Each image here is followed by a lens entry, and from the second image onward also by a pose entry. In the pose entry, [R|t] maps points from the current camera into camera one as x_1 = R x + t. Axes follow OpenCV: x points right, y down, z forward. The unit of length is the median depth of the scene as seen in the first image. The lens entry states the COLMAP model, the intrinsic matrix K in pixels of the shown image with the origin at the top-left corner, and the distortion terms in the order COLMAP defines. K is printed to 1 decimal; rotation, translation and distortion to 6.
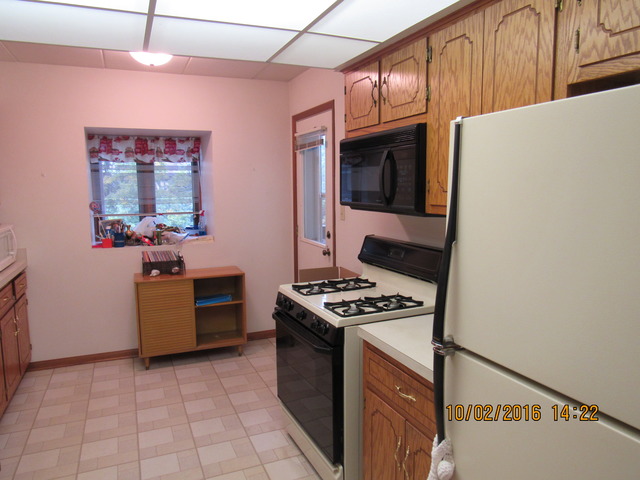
lens RADIAL K [[465.2, 0, 319.1], [0, 465.2, 241.3], [0, 0, 1]] dist [-0.007814, -0.001519]
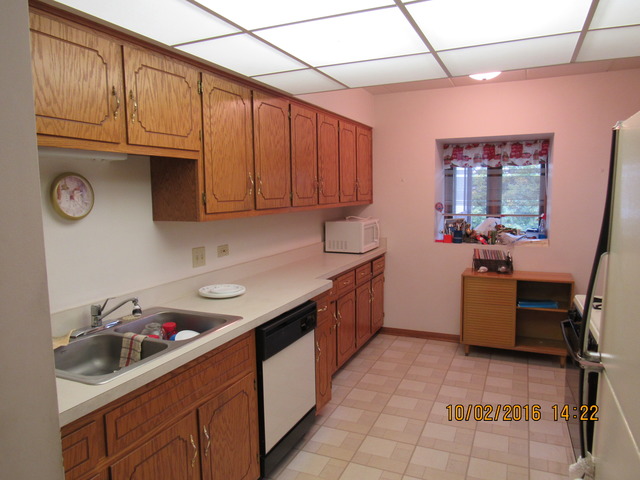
lens RADIAL K [[465.2, 0, 321.5], [0, 465.2, 239.7], [0, 0, 1]] dist [-0.007814, -0.001519]
pose [[0.690601, 0.077019, -0.719124, 0.154186], [-0.080936, 0.996298, 0.028978, -0.001768], [0.718693, 0.038191, 0.694278, -0.021147]]
